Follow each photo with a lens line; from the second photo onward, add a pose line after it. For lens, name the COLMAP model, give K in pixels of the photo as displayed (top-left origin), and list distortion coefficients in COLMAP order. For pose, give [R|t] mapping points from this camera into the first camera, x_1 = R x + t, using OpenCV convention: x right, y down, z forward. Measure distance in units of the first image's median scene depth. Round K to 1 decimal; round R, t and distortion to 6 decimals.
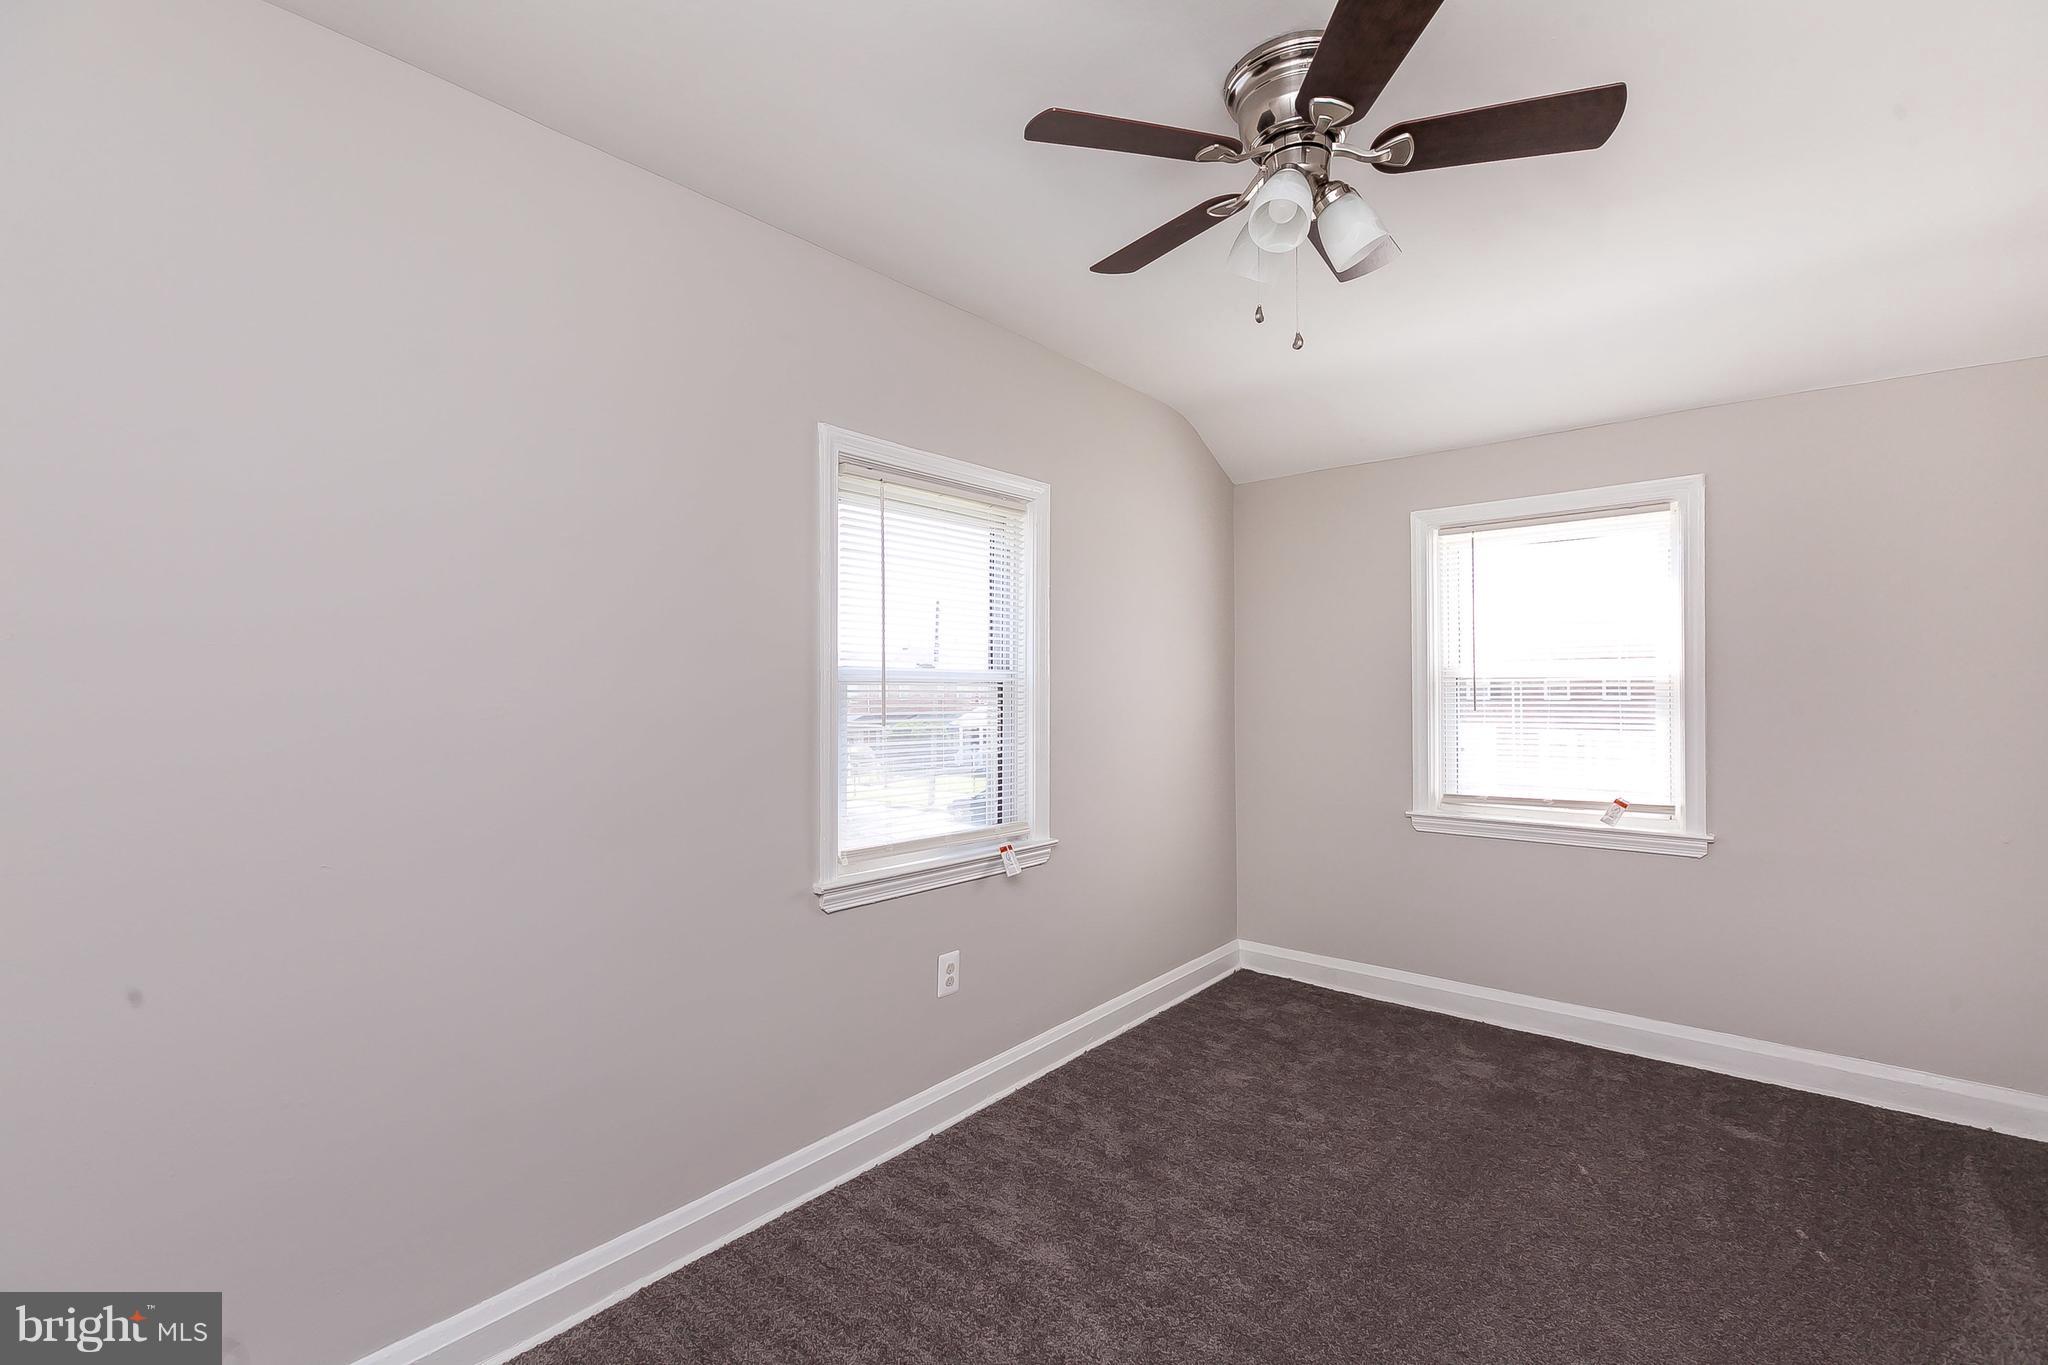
lens RADIAL K [[919.3, 0, 1035.4], [0, 919.3, 680.8], [0, 0, 1]] dist [-0.001327, 0.000059]
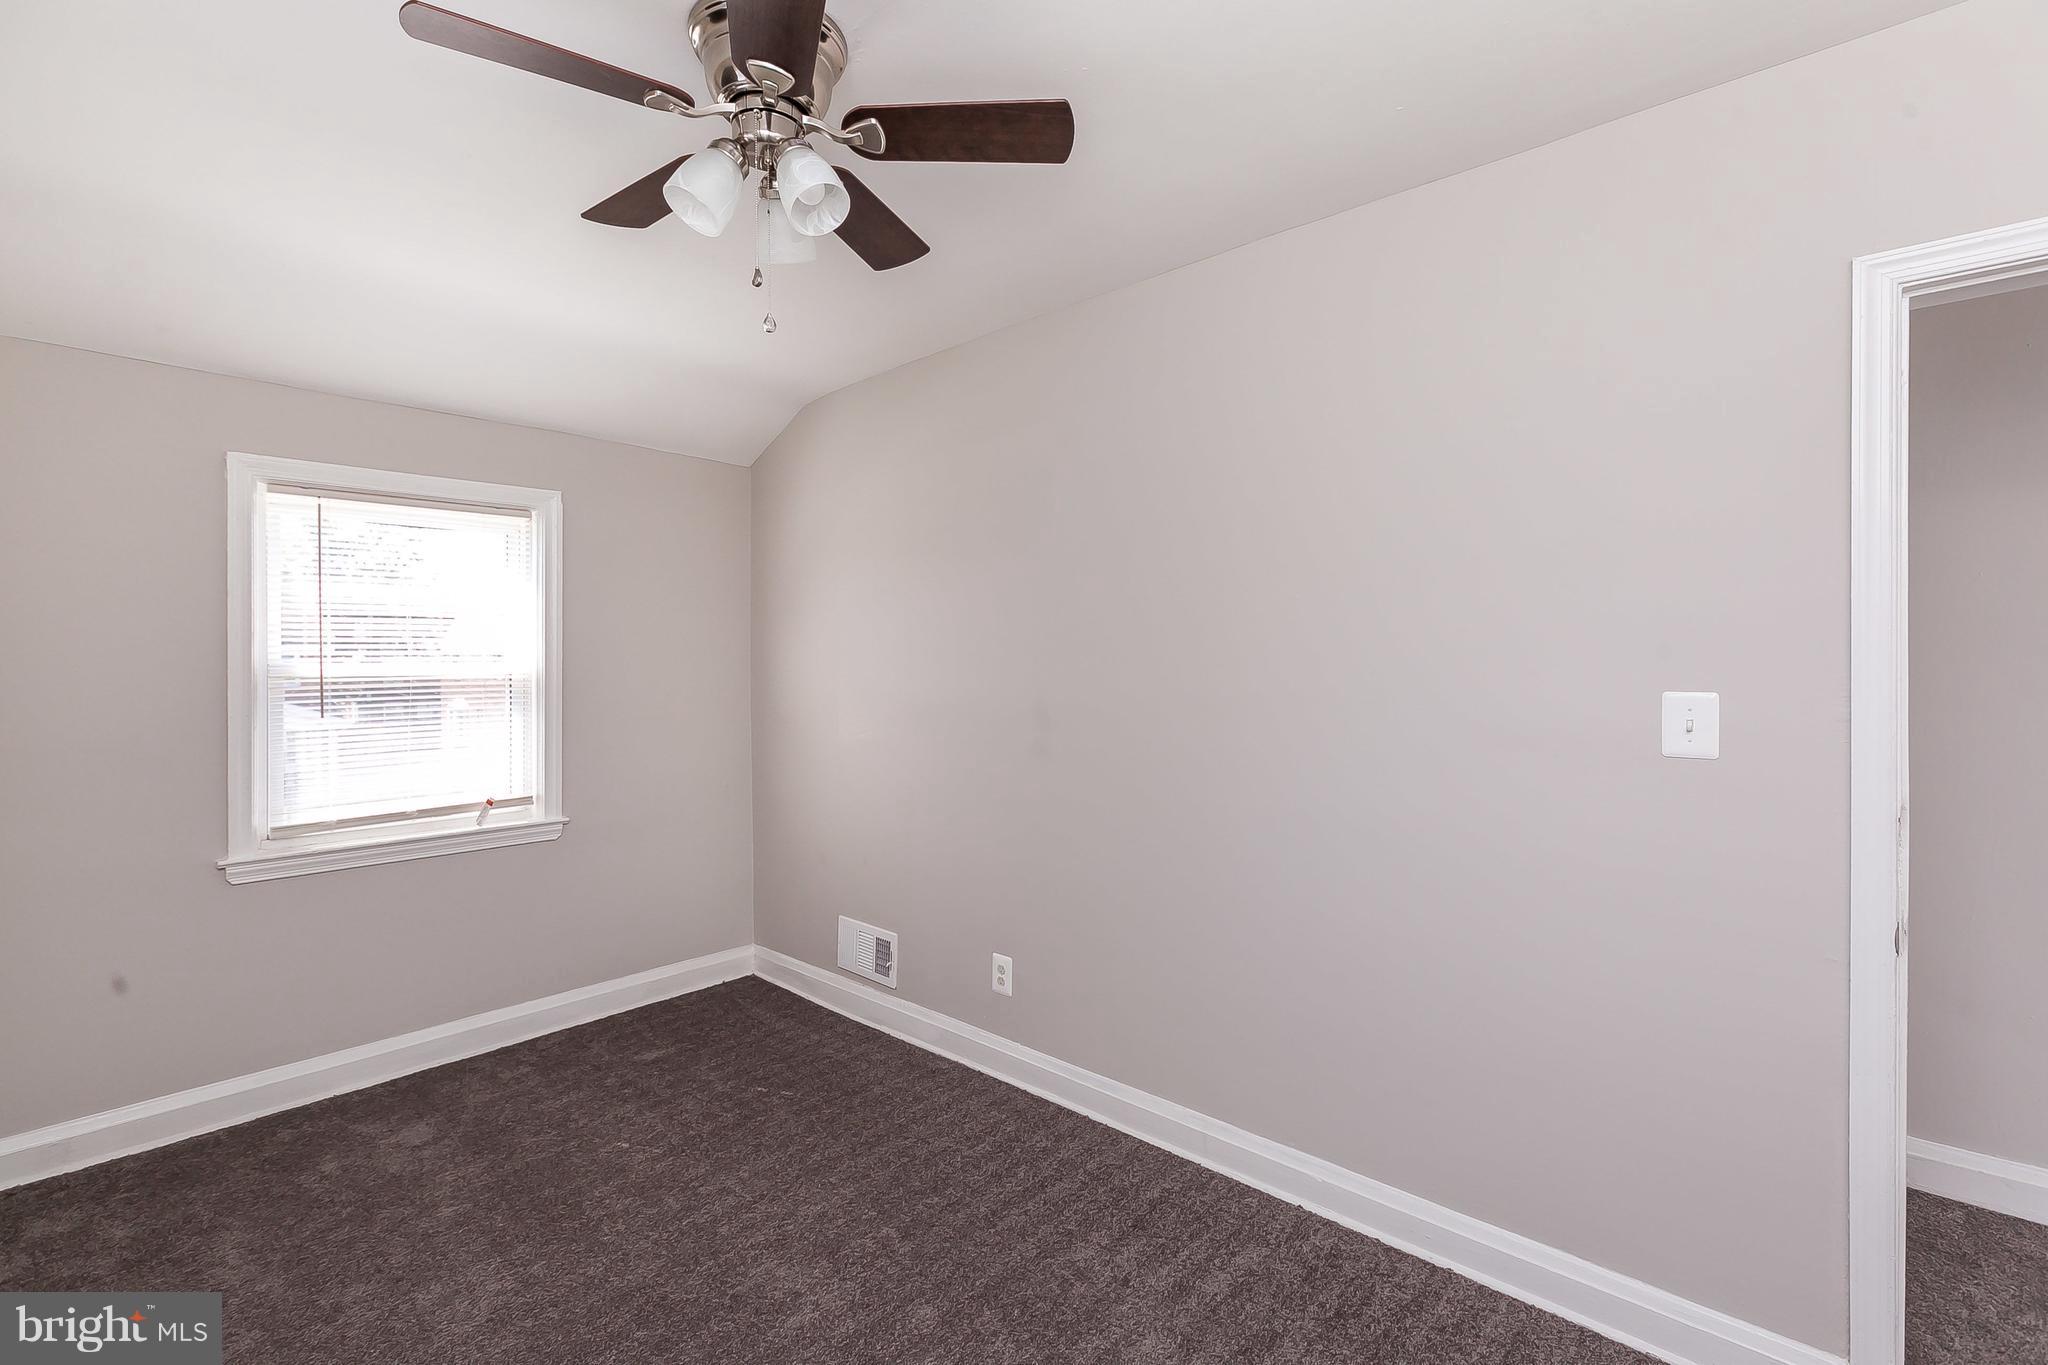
lens RADIAL K [[910.7, 0, 1021.8], [0, 910.7, 665.1], [0, 0, 1]] dist [0.002261, -0.000340]
pose [[0.026567, 0.005244, 0.999633, -0.345671], [-0.001959, 0.999985, -0.005193, -0.011752], [-0.999645, -0.001820, 0.026577, 0.400435]]
